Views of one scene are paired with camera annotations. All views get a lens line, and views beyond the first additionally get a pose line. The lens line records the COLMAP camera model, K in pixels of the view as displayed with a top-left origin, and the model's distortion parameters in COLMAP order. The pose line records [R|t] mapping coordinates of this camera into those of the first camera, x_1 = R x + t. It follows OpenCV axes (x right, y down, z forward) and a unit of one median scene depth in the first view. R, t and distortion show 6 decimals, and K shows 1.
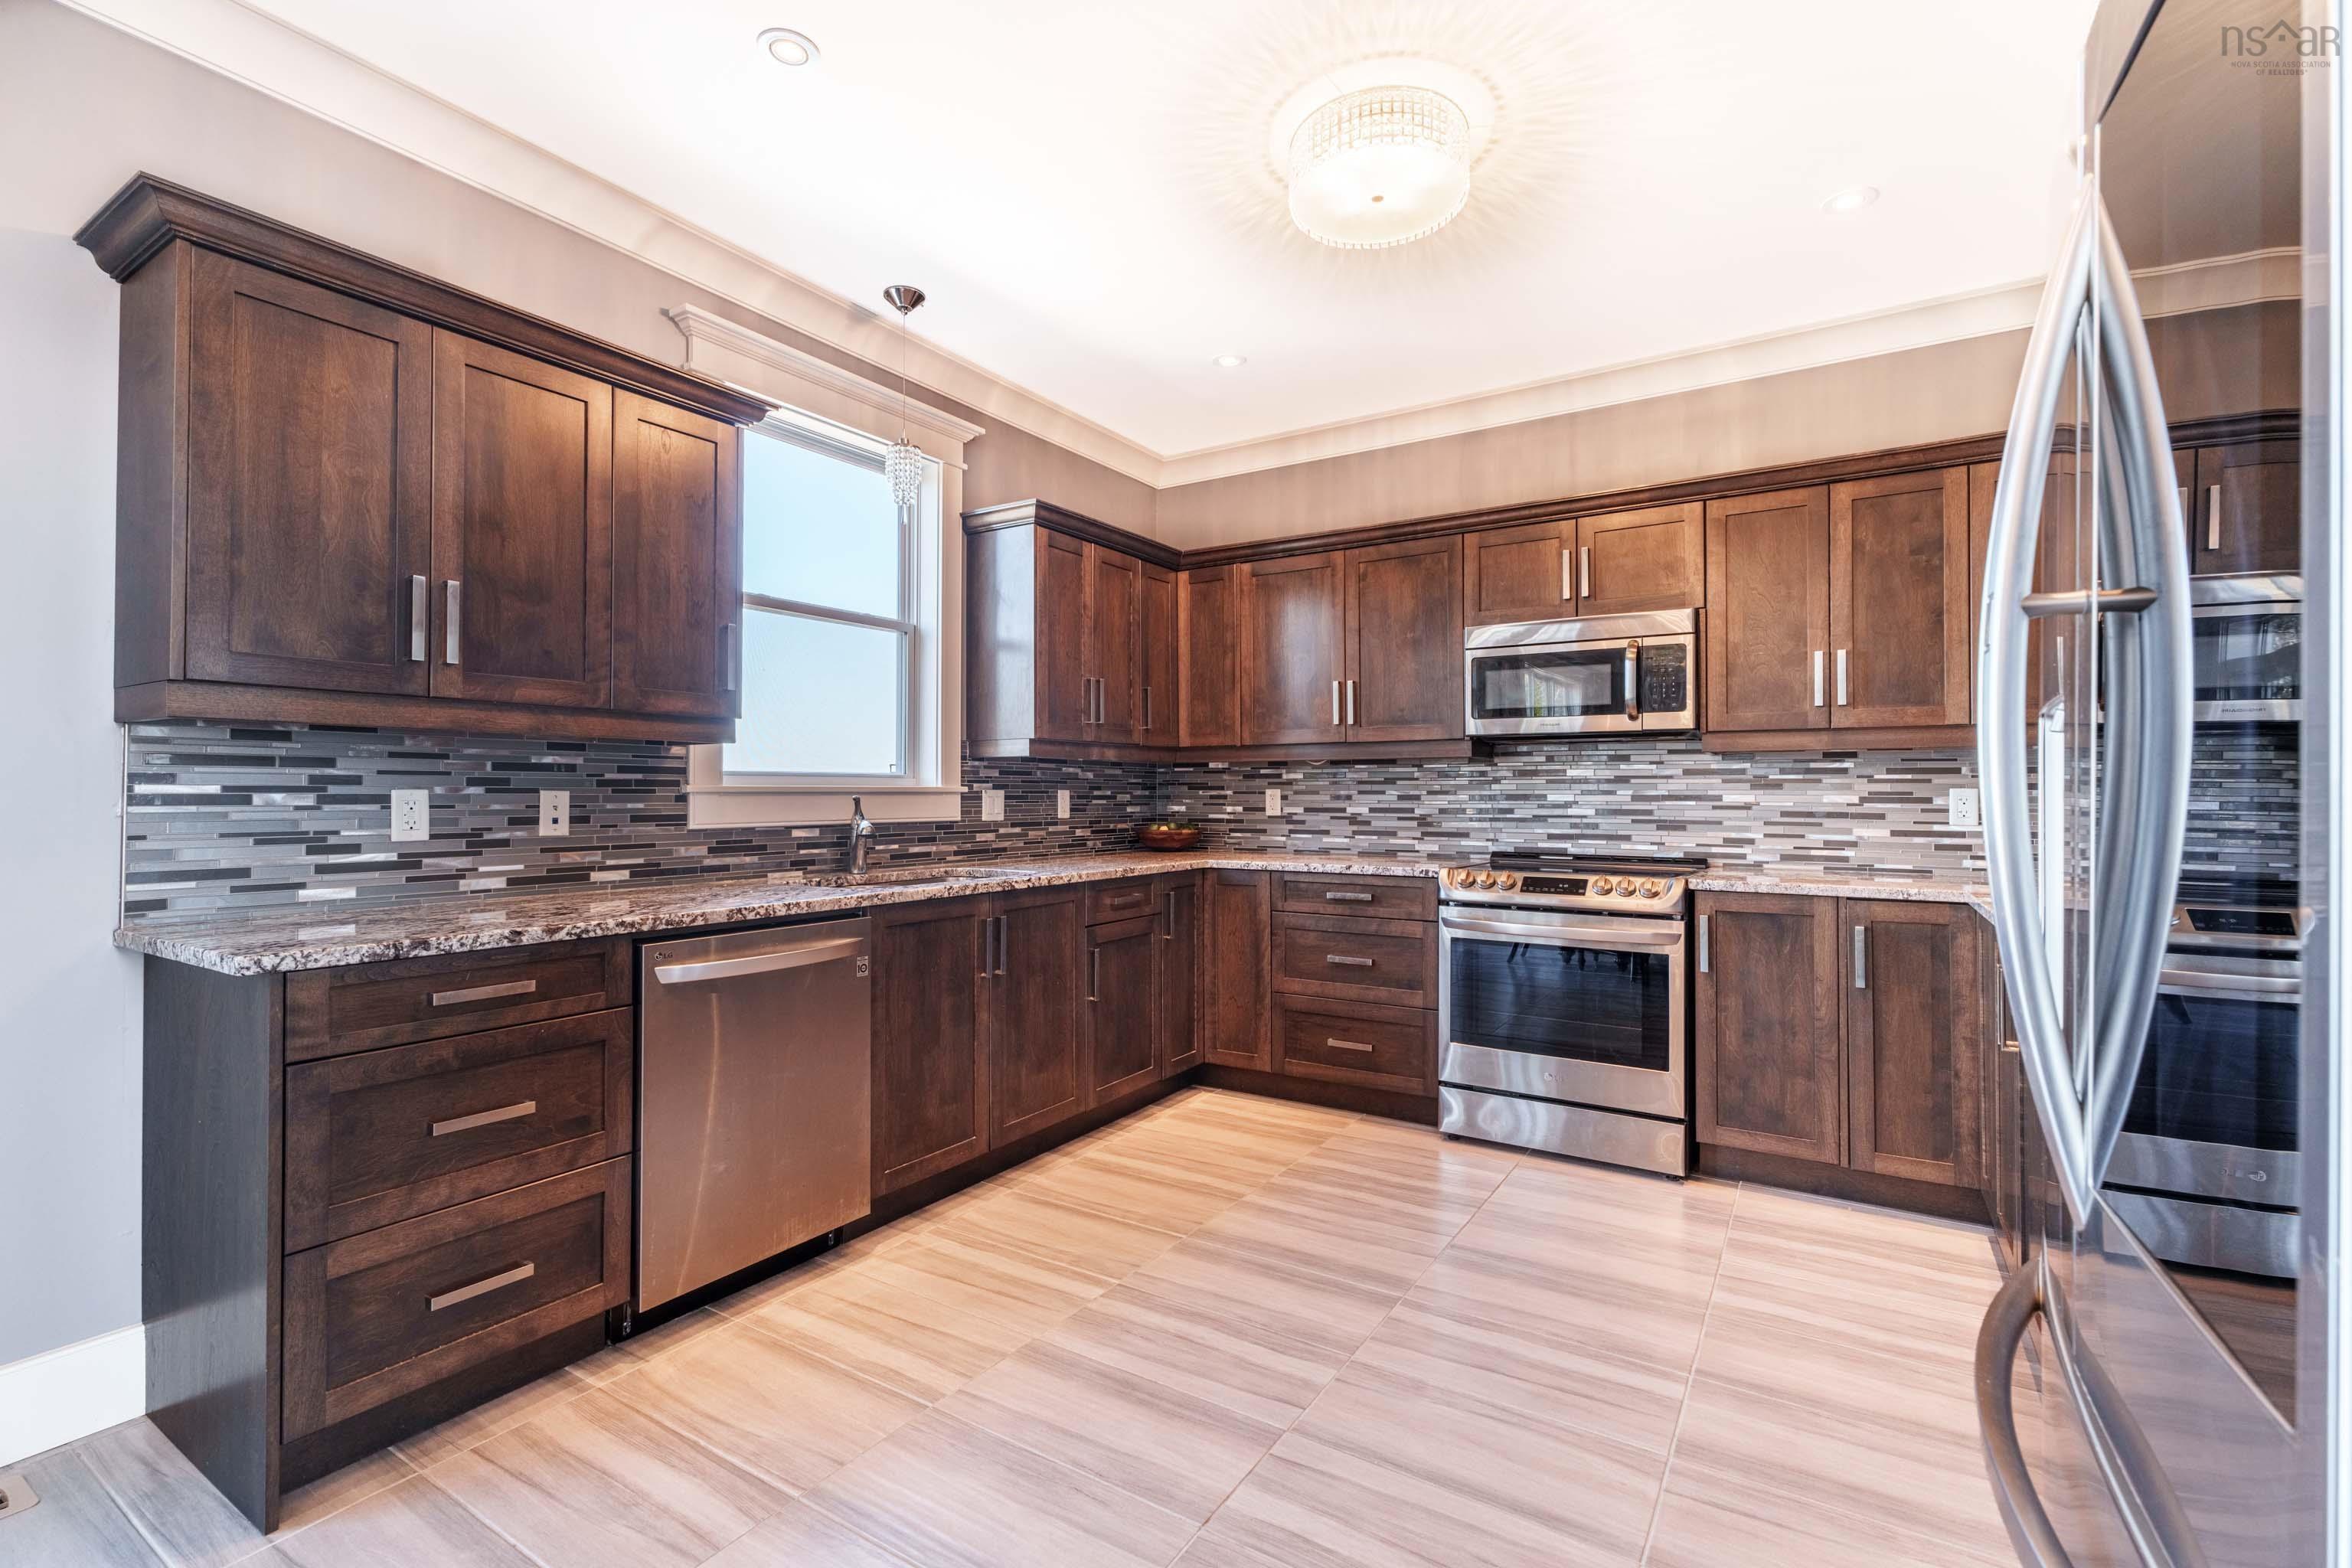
lens RADIAL K [[1052.7, 0, 1155.4], [0, 1052.7, 780.9], [0, 0, 1]] dist [-0.000341, 0.000224]
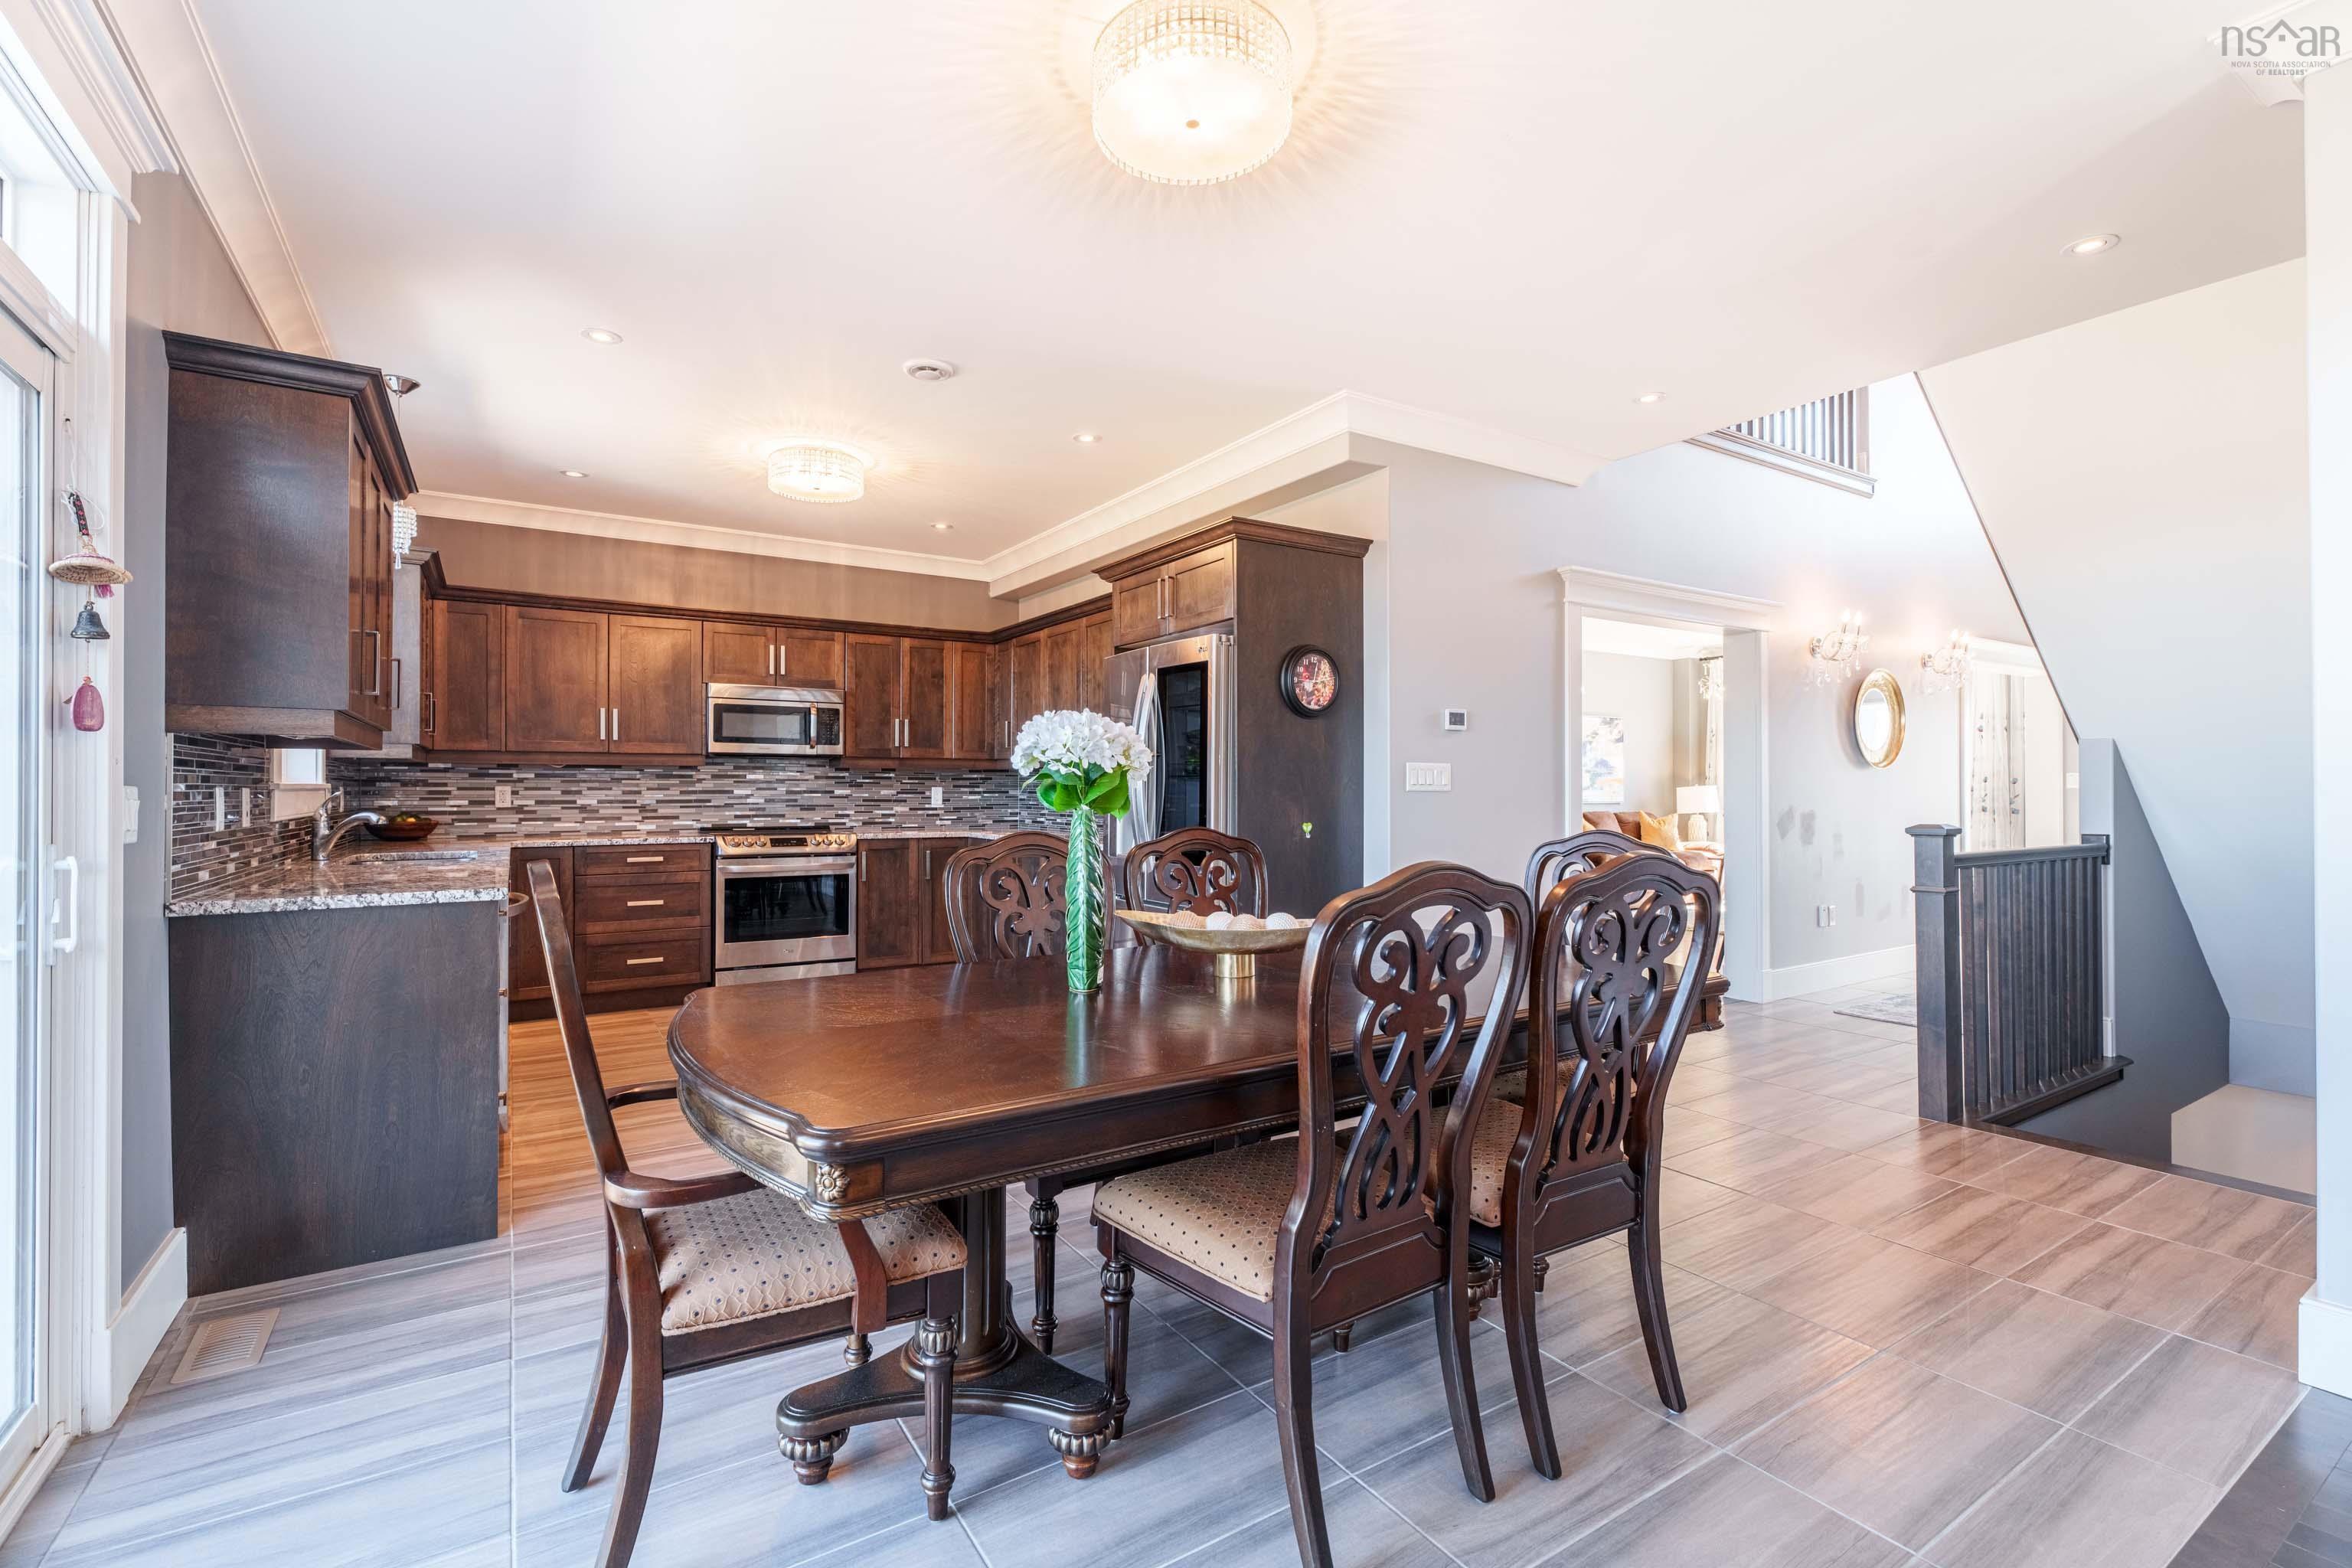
lens RADIAL K [[1052.7, 0, 1089.1], [0, 1052.7, 784.3], [0, 0, 1]] dist [-0.000341, 0.000224]
pose [[0.490800, 0.004489, 0.871261, -0.875629], [-0.010960, 0.999939, 0.001022, -0.004103], [-0.871203, -0.010051, 0.490819, -0.289800]]
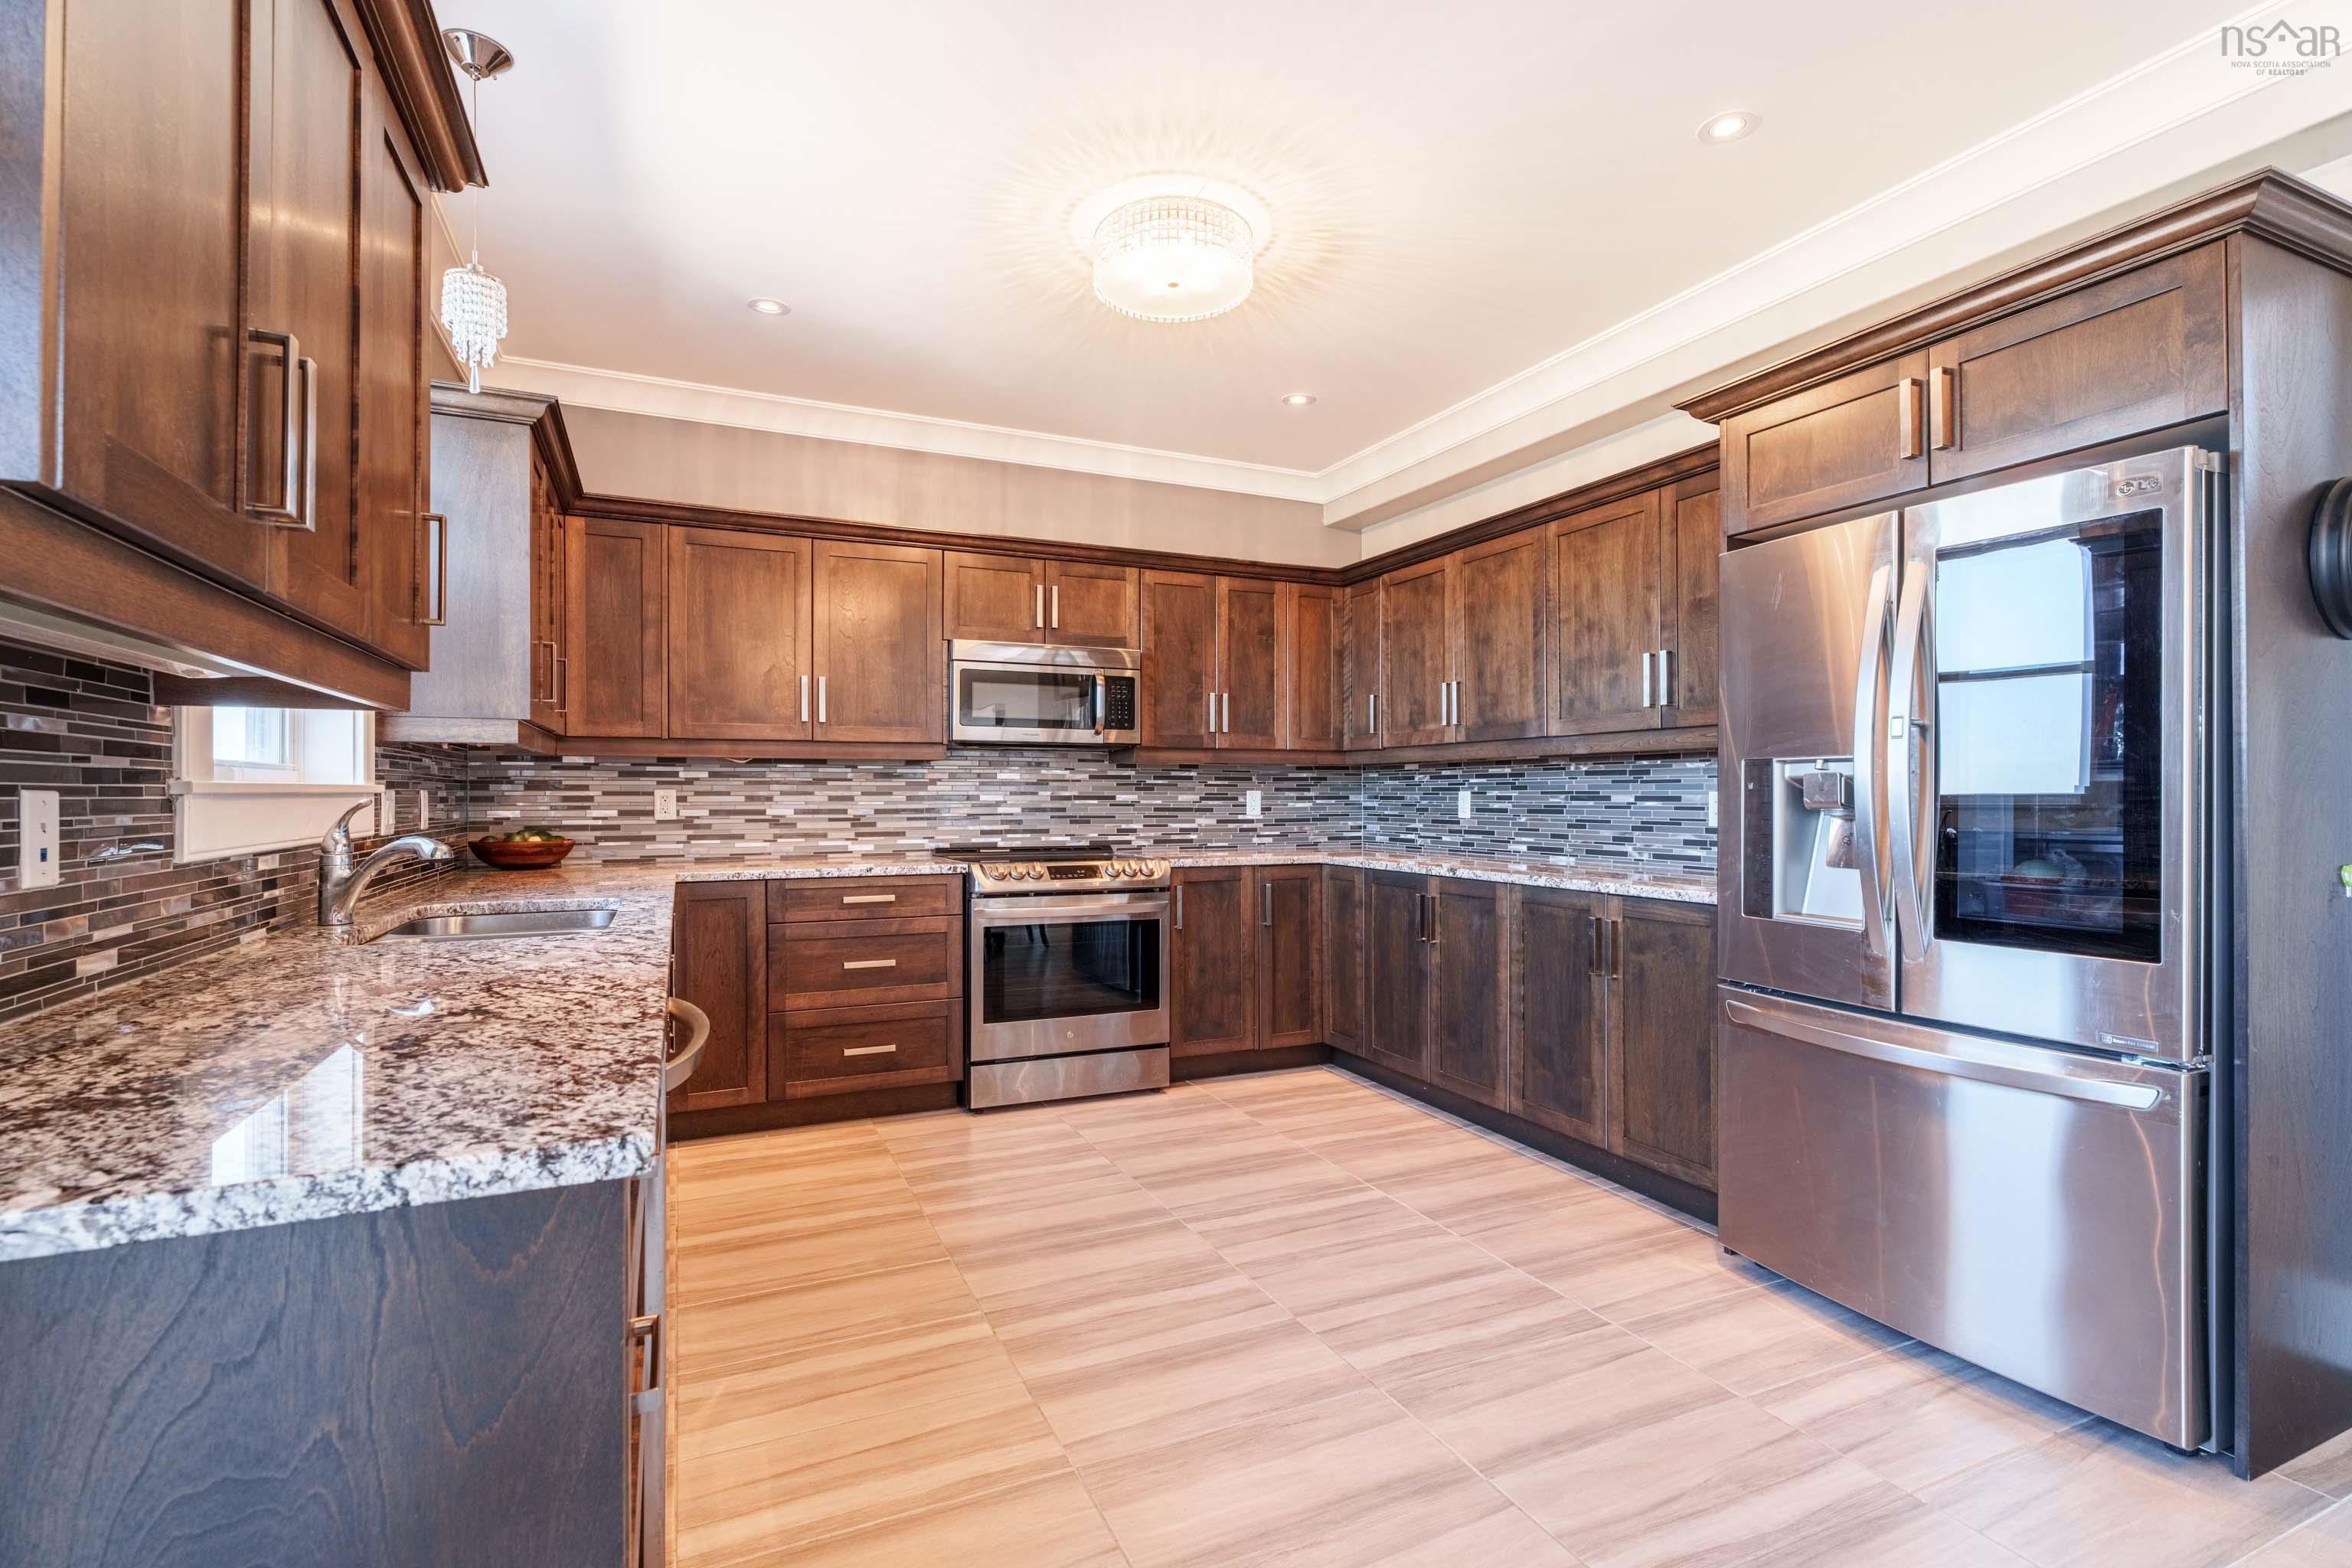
lens RADIAL K [[1052.7, 0, 1166.3], [0, 1052.7, 788.7], [0, 0, 1]] dist [-0.000341, 0.000224]
pose [[0.549399, 0.003463, 0.835553, -0.535315], [-0.009923, 0.999948, 0.002381, 0.001636], [-0.835501, -0.009600, 0.549405, 0.252632]]
